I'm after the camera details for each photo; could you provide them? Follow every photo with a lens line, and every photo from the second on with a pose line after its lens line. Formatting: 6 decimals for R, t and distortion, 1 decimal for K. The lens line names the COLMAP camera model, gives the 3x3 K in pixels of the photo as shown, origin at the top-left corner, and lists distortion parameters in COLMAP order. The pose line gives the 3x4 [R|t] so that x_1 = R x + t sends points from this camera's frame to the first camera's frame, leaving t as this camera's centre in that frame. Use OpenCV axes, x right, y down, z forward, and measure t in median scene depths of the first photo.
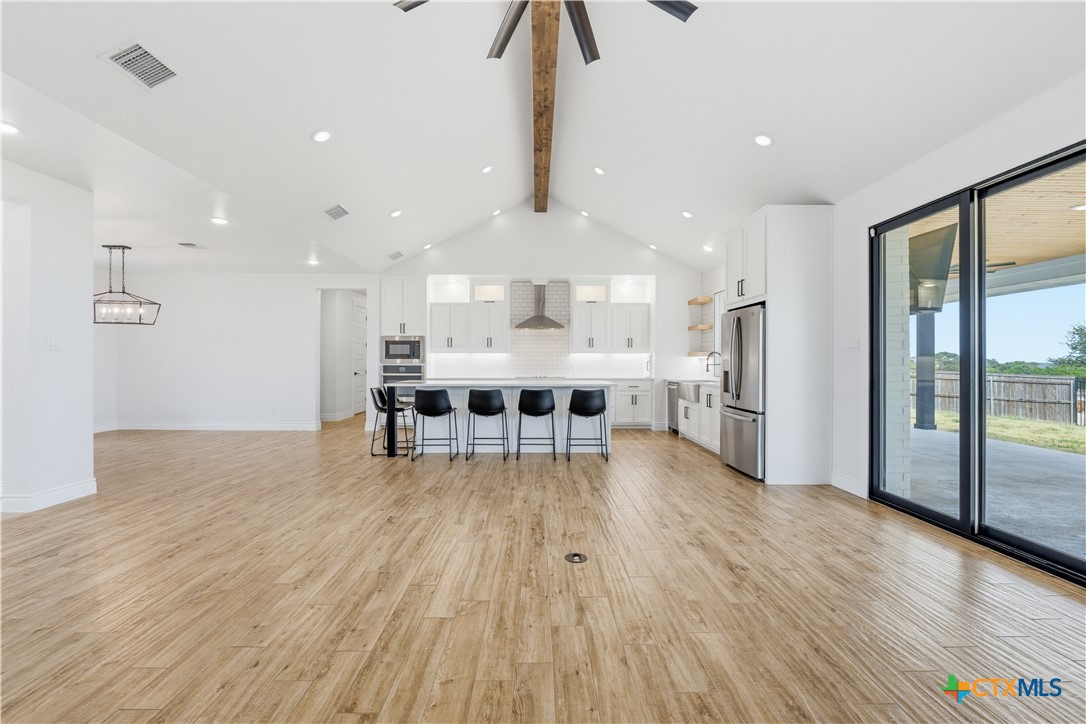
lens RADIAL K [[447.0, 0, 536.8], [0, 447.0, 360.9], [0, 0, 1]] dist [-0.007886, -0.000095]
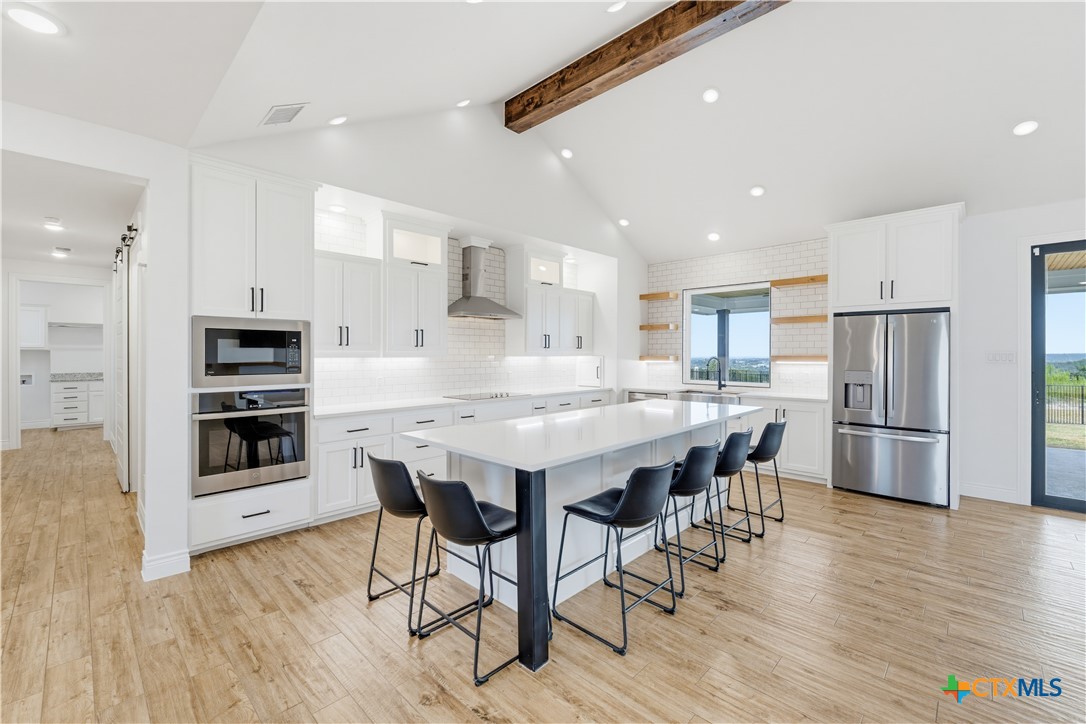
lens RADIAL K [[457.5, 0, 532.9], [0, 457.5, 352.3], [0, 0, 1]] dist [-0.009538, -0.000296]
pose [[0.712236, 0.000818, 0.701939, -0.588170], [0.000506, 0.999998, -0.001679, -0.034279], [-0.701940, 0.001551, 0.712235, 0.751879]]
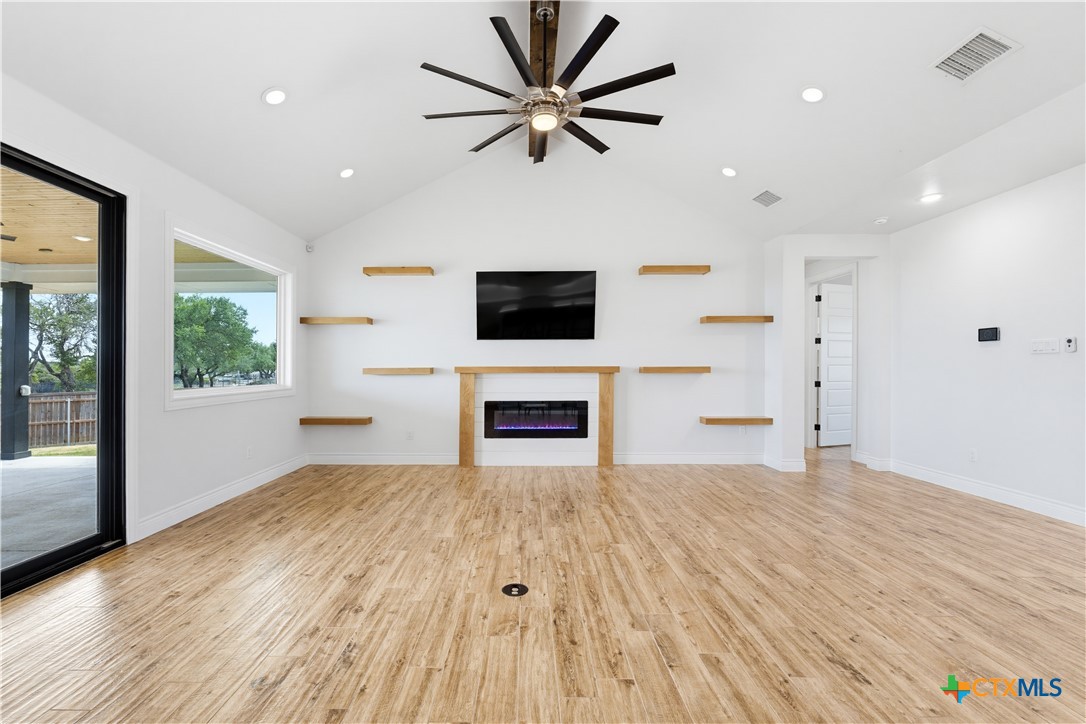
lens RADIAL K [[455.2, 0, 517.2], [0, 455.2, 365.1], [0, 0, 1]] dist [-0.009567, -0.000061]
pose [[-0.999755, -0.000720, 0.022123, 0.031908], [-0.000848, 0.999983, -0.005814, 0.000371], [-0.022119, -0.005831, -0.999738, 0.936917]]
